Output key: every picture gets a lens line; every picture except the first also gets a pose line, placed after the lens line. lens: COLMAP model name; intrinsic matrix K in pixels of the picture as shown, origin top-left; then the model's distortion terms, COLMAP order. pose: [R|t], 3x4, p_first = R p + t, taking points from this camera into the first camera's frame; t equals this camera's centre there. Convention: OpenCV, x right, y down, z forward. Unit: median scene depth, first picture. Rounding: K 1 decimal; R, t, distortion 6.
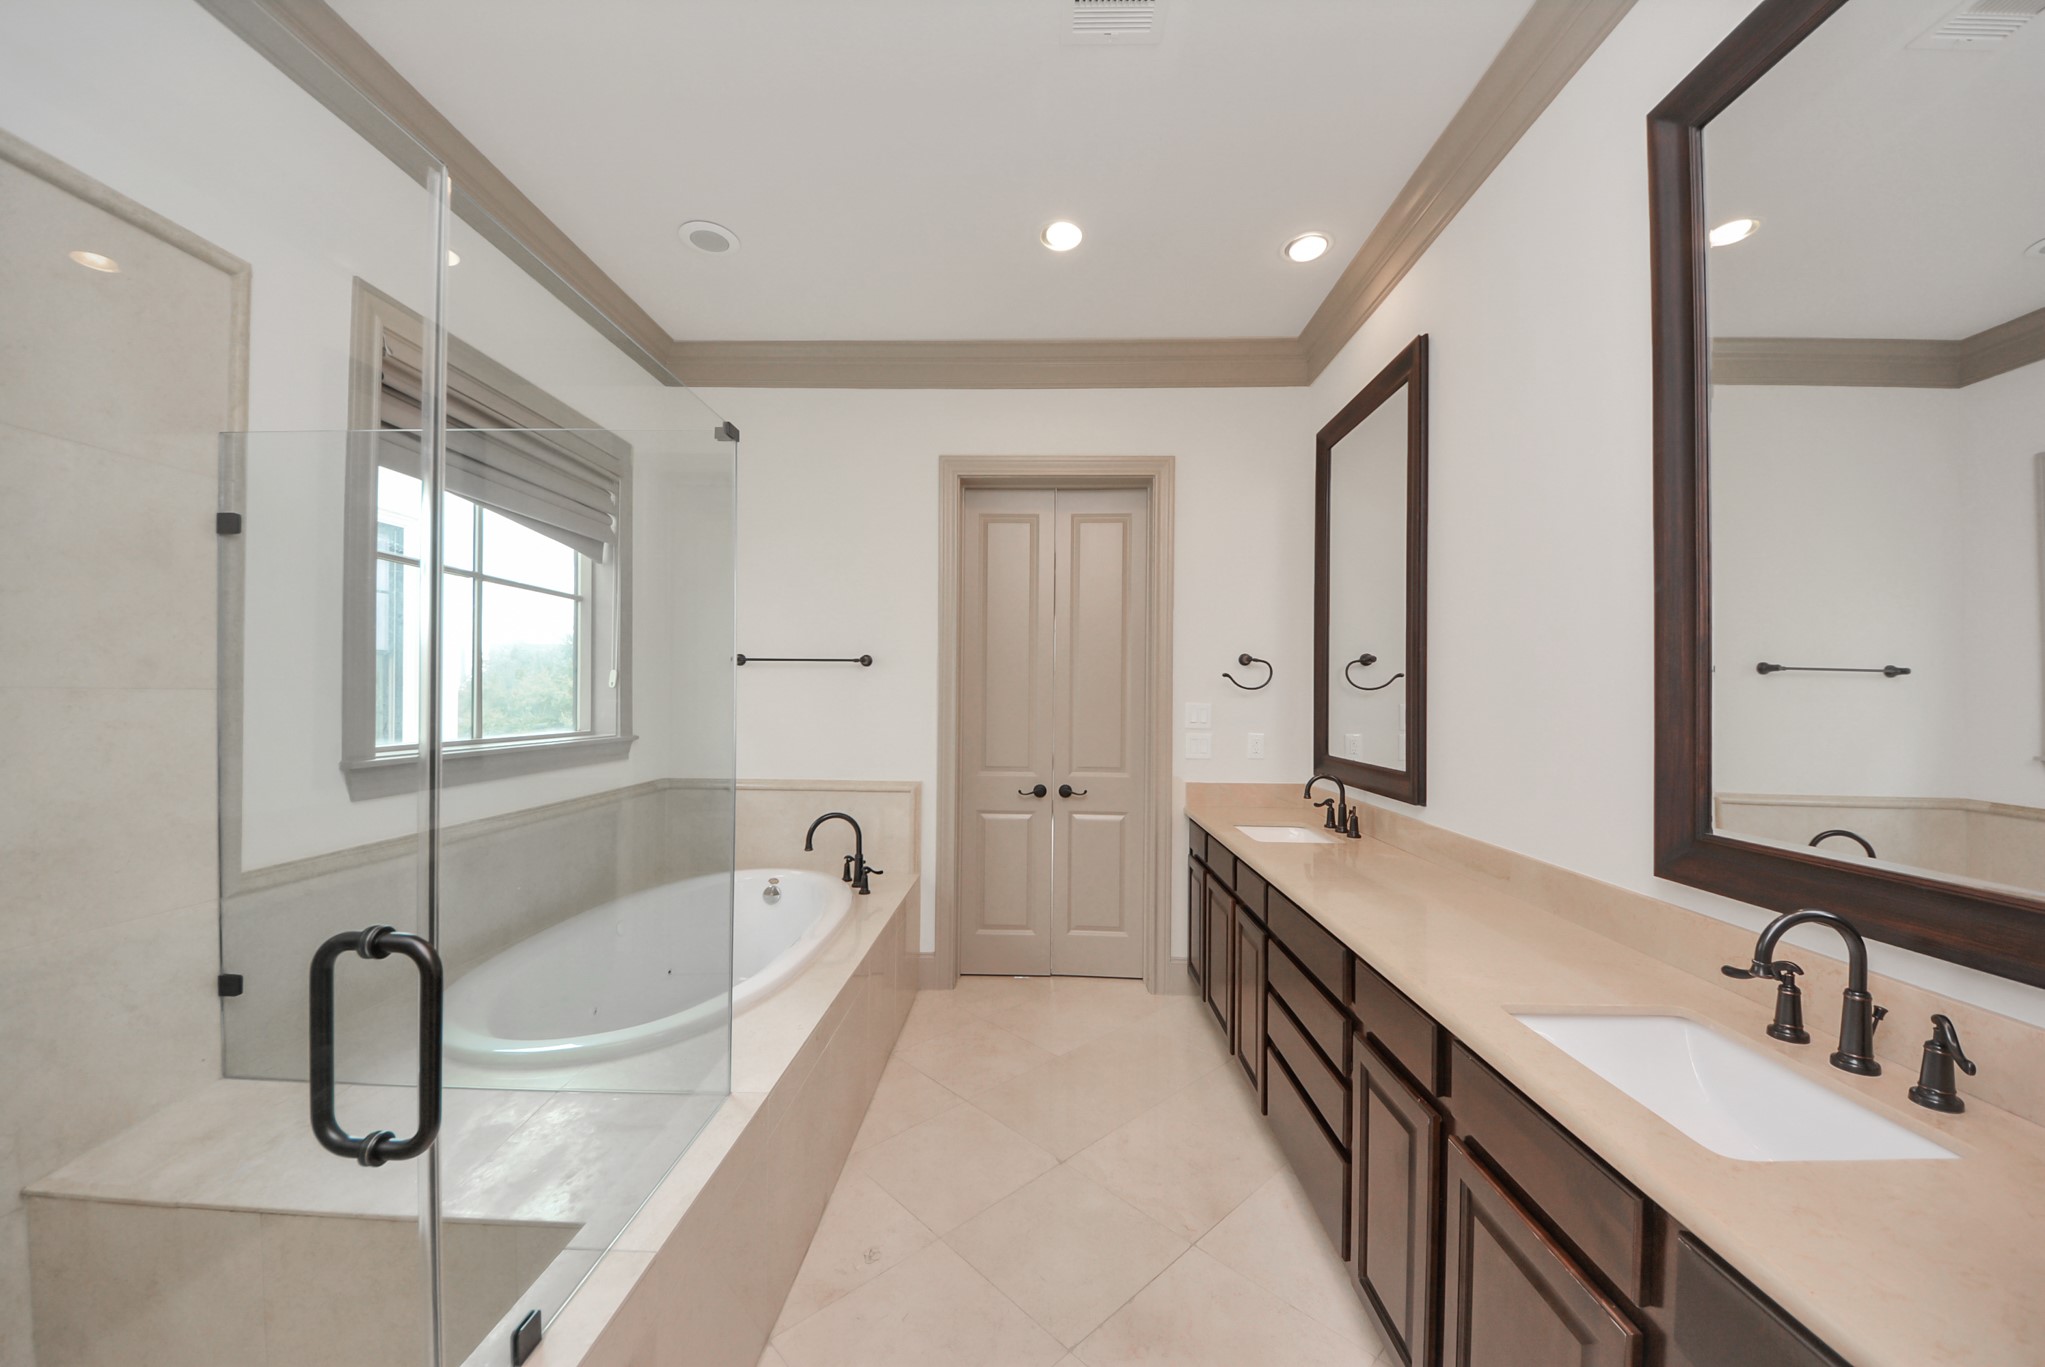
lens RADIAL K [[758.4, 0, 1018.6], [0, 758.4, 687.7], [0, 0, 1]] dist [0.000538, -0.001420]
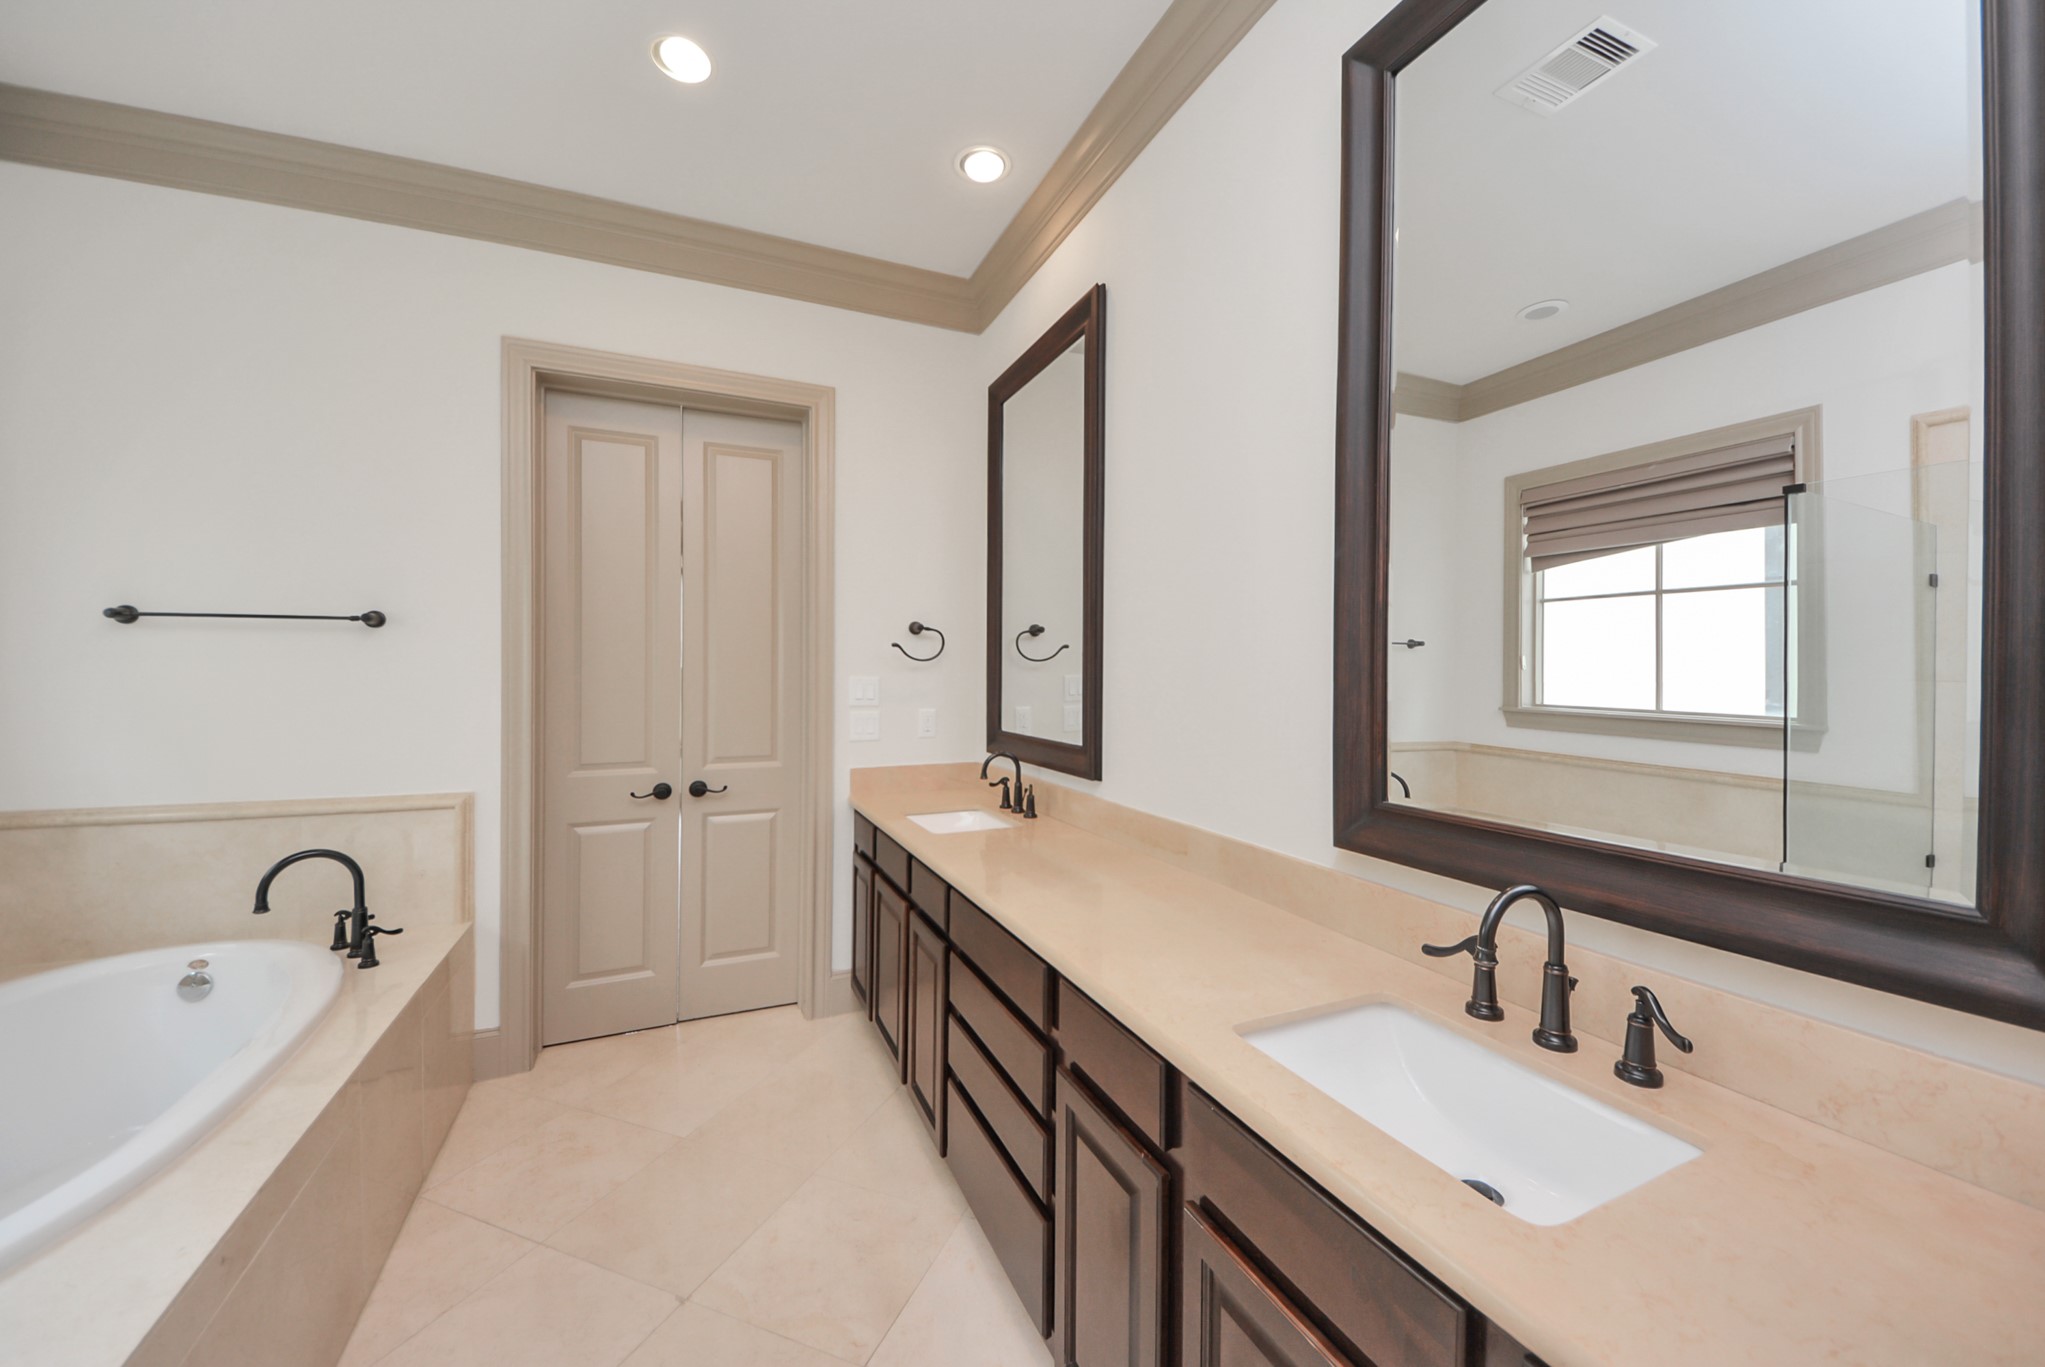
lens RADIAL K [[758.4, 0, 1043.2], [0, 758.4, 658.6], [0, 0, 1]] dist [0.000538, -0.001420]
pose [[0.889316, -0.002713, 0.457285, 0.029813], [0.003912, 0.999991, -0.001675, 0.002422], [-0.457276, 0.003278, 0.889319, 0.169081]]
